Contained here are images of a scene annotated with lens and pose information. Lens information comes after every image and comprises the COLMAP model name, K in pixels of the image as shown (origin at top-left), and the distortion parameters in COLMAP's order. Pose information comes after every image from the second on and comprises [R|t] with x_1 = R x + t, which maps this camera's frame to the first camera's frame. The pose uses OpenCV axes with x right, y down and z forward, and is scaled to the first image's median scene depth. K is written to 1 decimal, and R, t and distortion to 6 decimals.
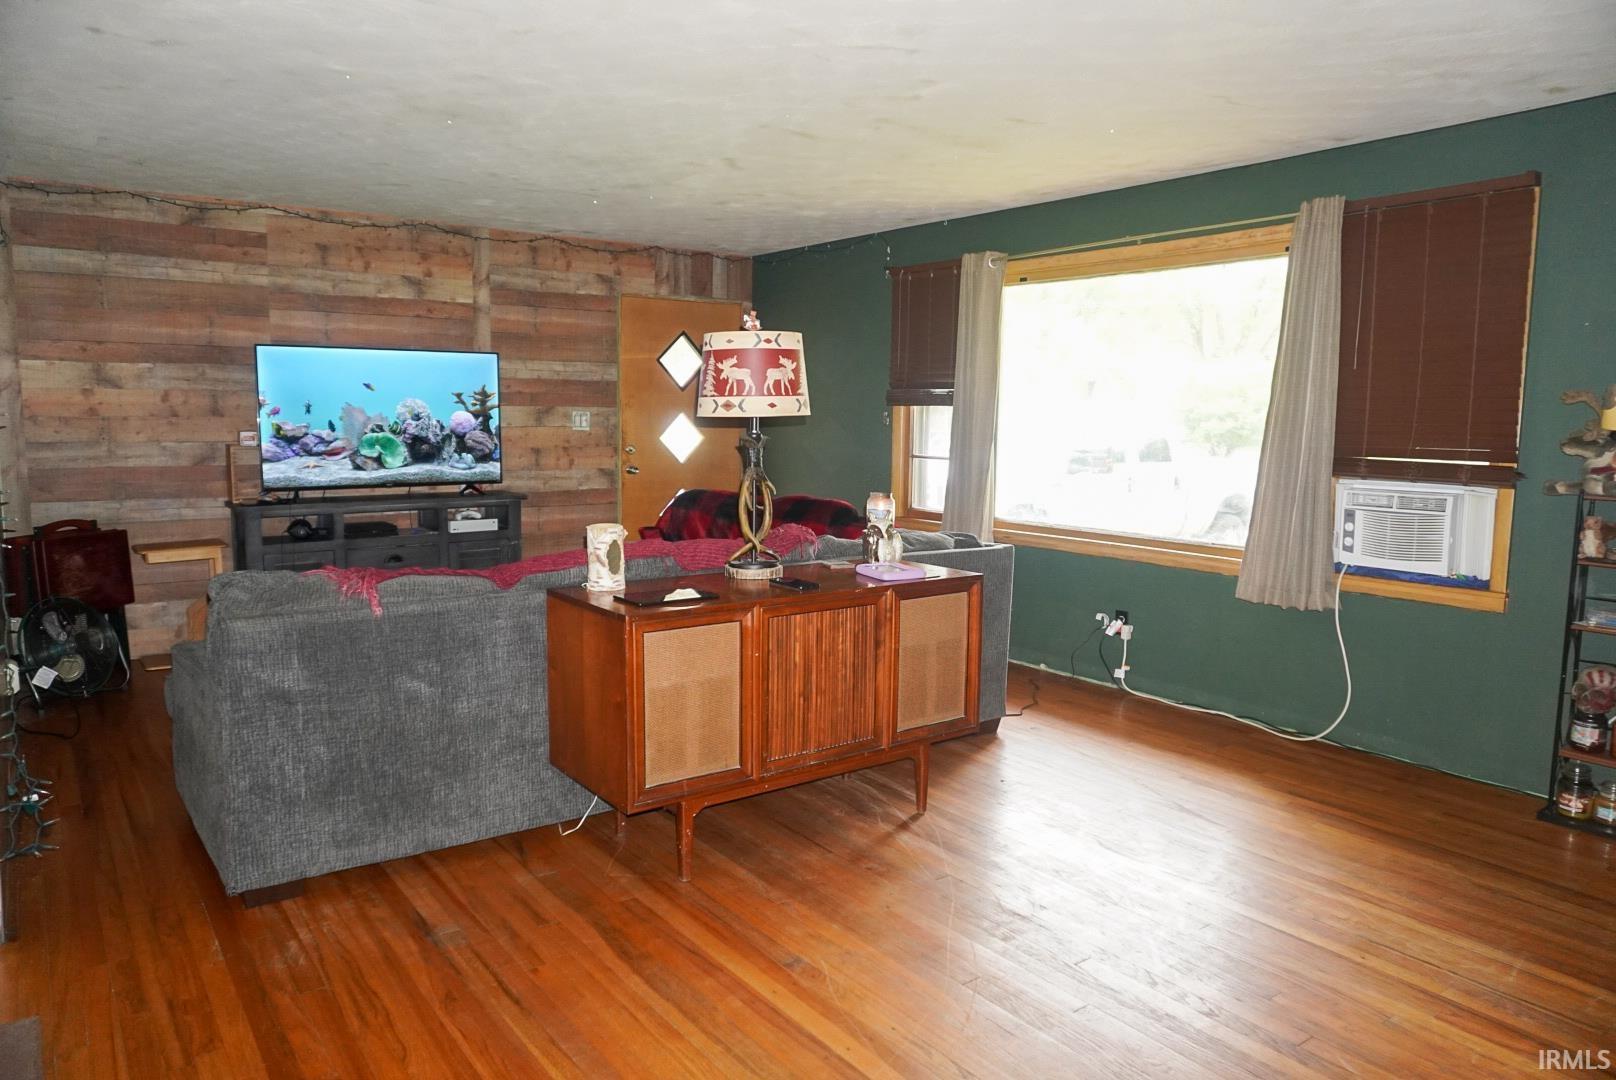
lens RADIAL K [[1096.8, 0, 818.4], [0, 1096.8, 543.8], [0, 0, 1]] dist [-0.005187, 0.005276]
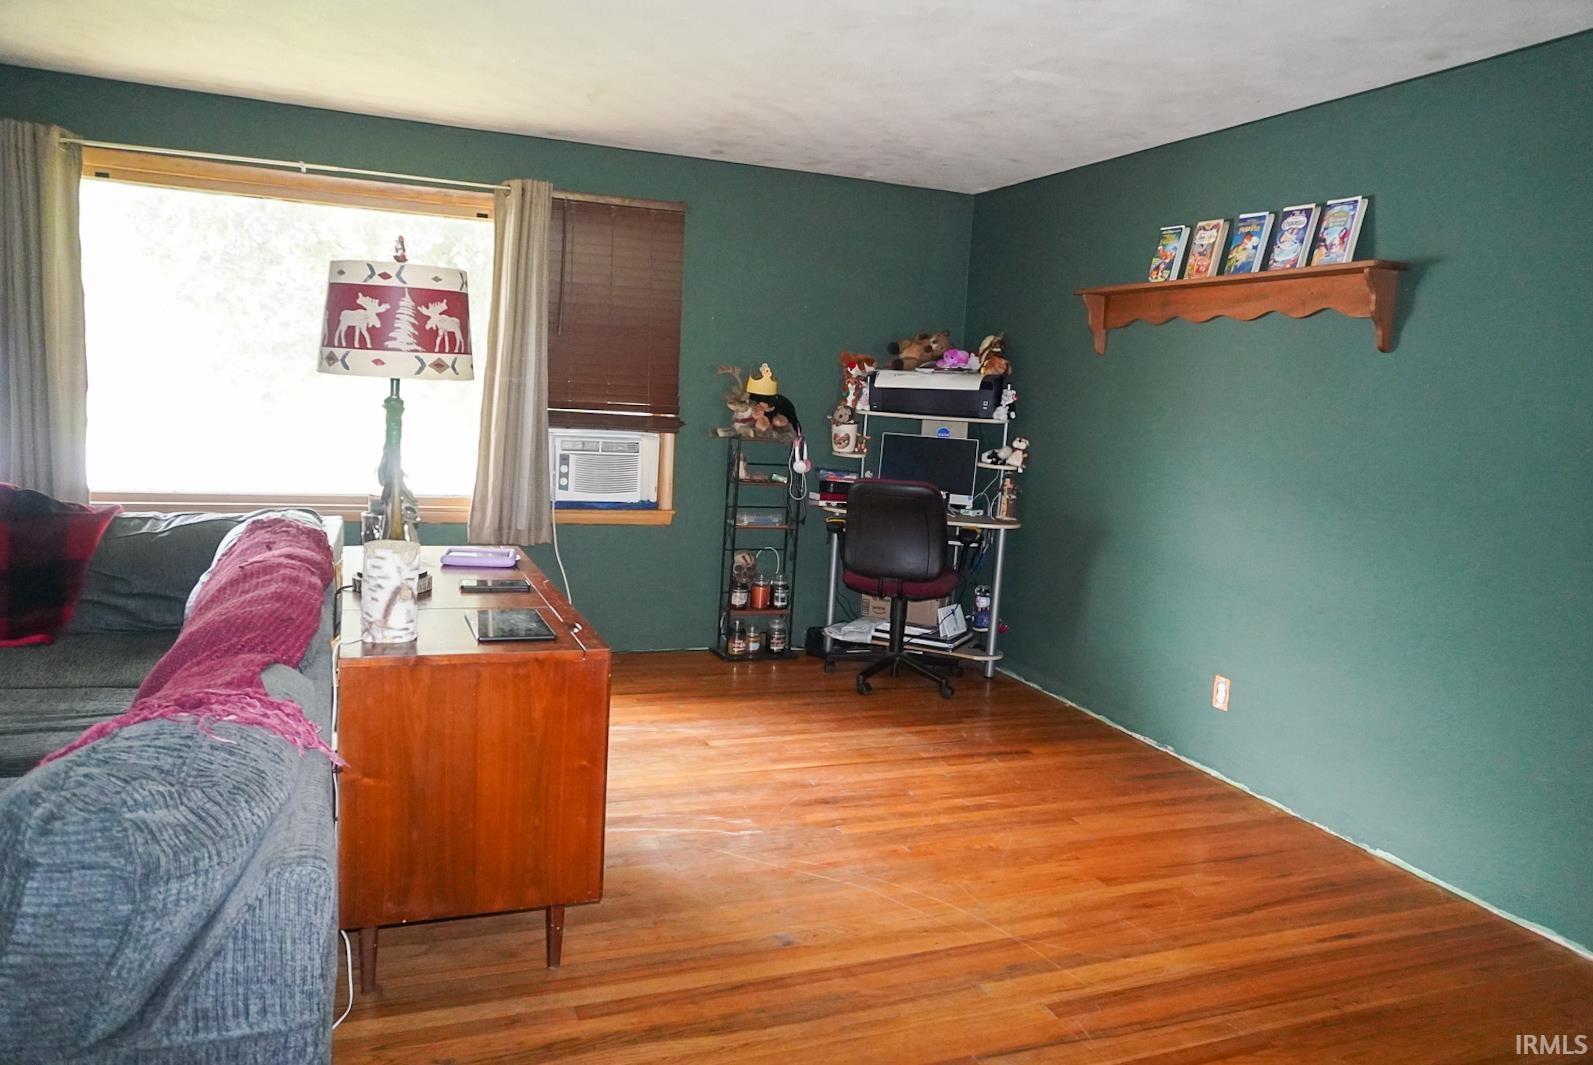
lens RADIAL K [[1081.2, 0, 806.1], [0, 1081.2, 532.5], [0, 0, 1]] dist [-0.005187, 0.005276]
pose [[0.269064, -0.124317, 0.955065, -0.657952], [0.063092, 0.991780, 0.111321, -0.070745], [-0.961054, 0.030305, 0.274696, 0.498541]]
